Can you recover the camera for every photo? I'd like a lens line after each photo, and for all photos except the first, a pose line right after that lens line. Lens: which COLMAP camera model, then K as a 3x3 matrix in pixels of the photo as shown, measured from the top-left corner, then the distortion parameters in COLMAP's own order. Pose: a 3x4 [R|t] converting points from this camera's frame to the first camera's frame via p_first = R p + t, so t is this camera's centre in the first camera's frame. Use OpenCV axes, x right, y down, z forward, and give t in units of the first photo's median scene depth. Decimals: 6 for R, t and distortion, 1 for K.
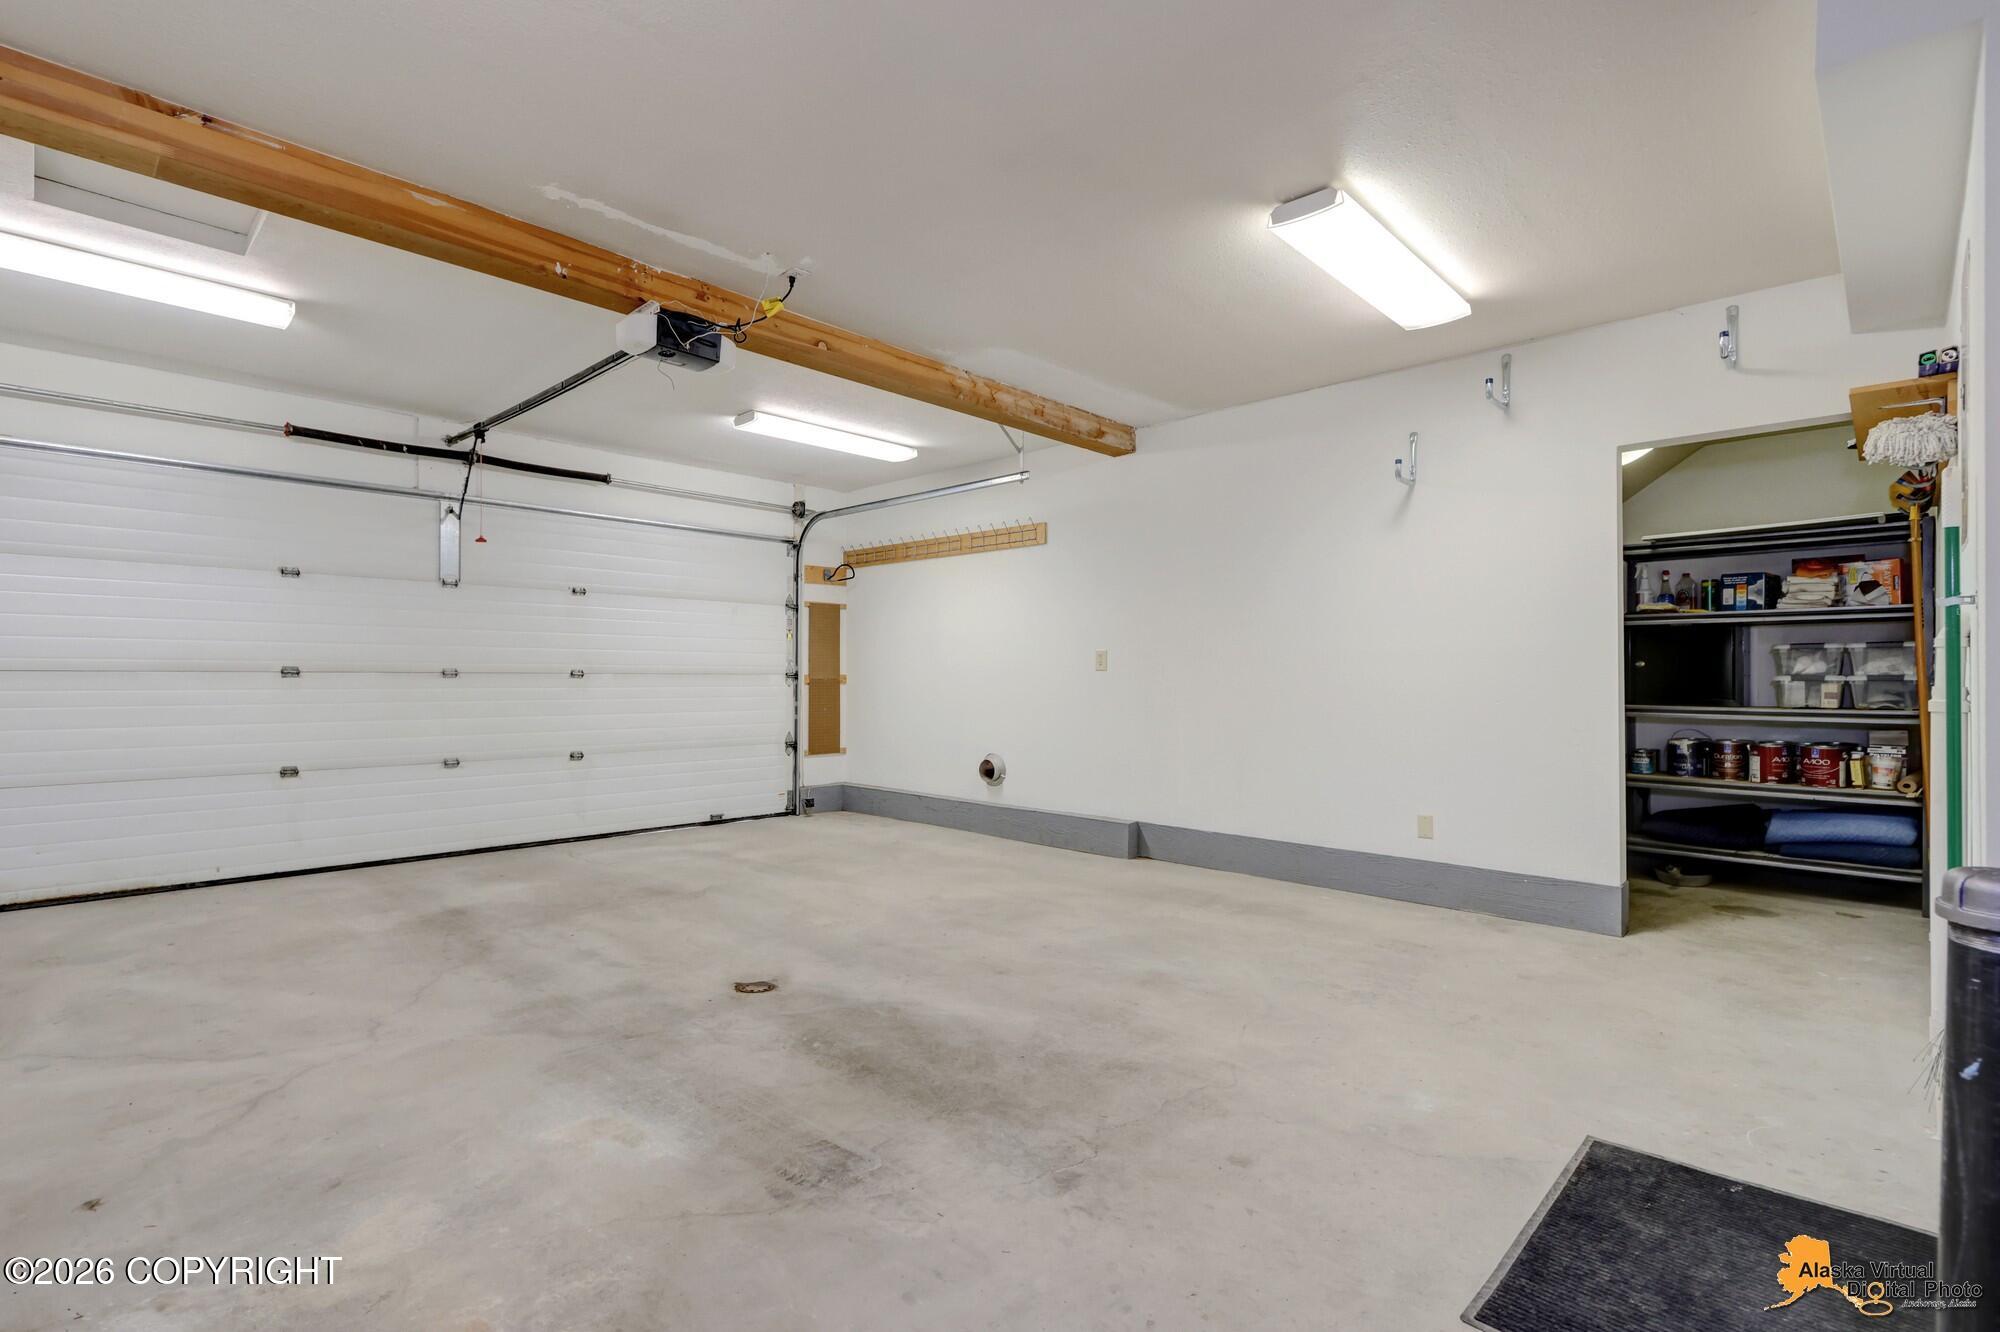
lens RADIAL K [[935.5, 0, 995.4], [0, 935.5, 670.4], [0, 0, 1]] dist [0.005444, -0.000170]
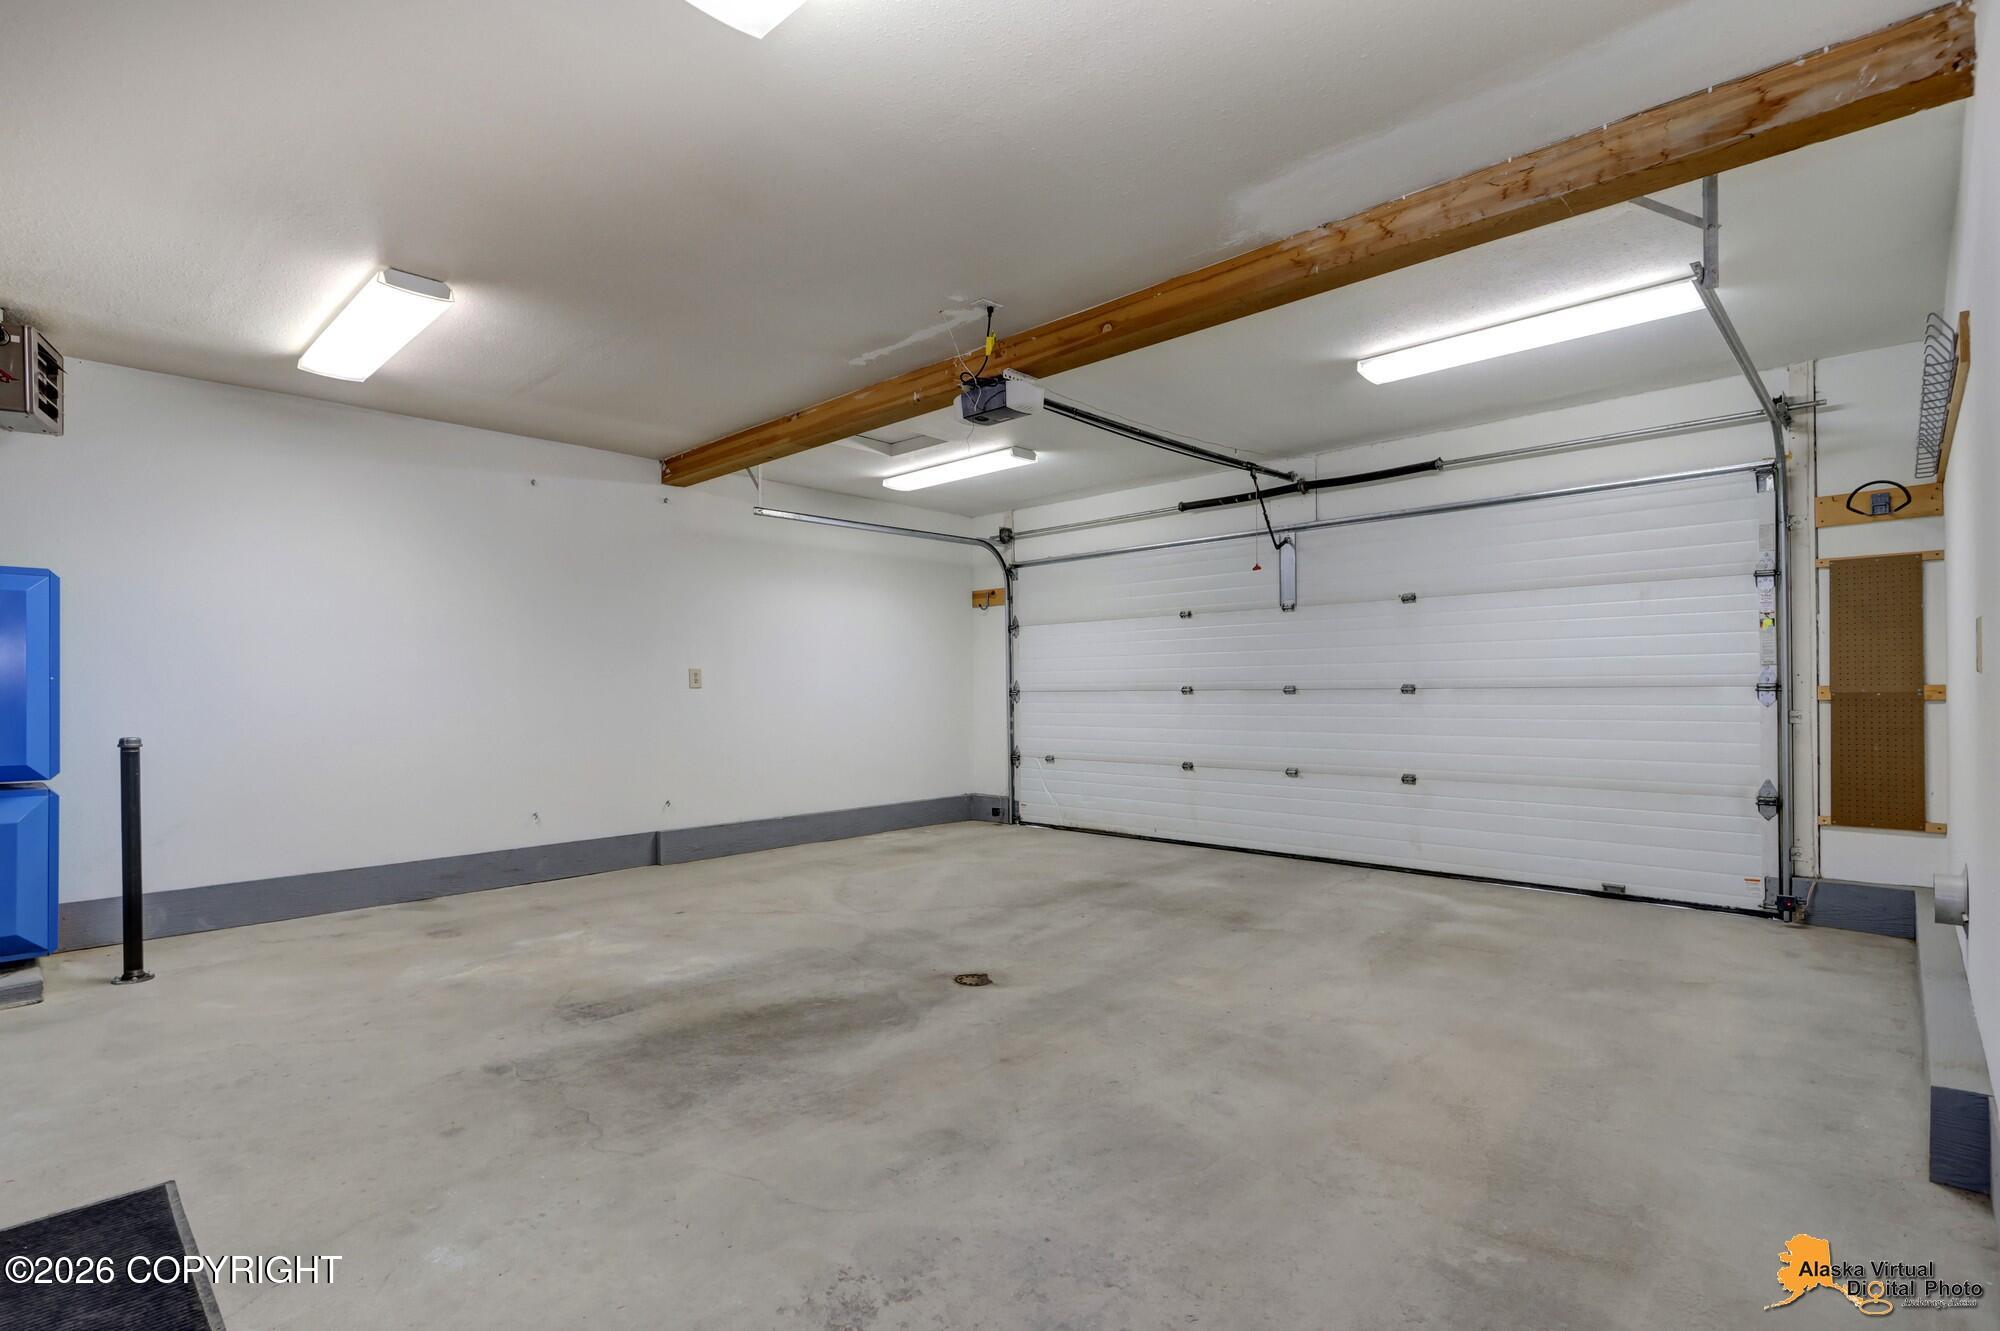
lens RADIAL K [[949.3, 0, 943.4], [0, 949.3, 694.5], [0, 0, 1]] dist [0.001760, 0.000682]
pose [[-0.023158, -0.000512, -0.999732, 0.860935], [0.013580, 0.999907, -0.000827, 0.005932], [0.999640, -0.013595, -0.023149, 1.007170]]
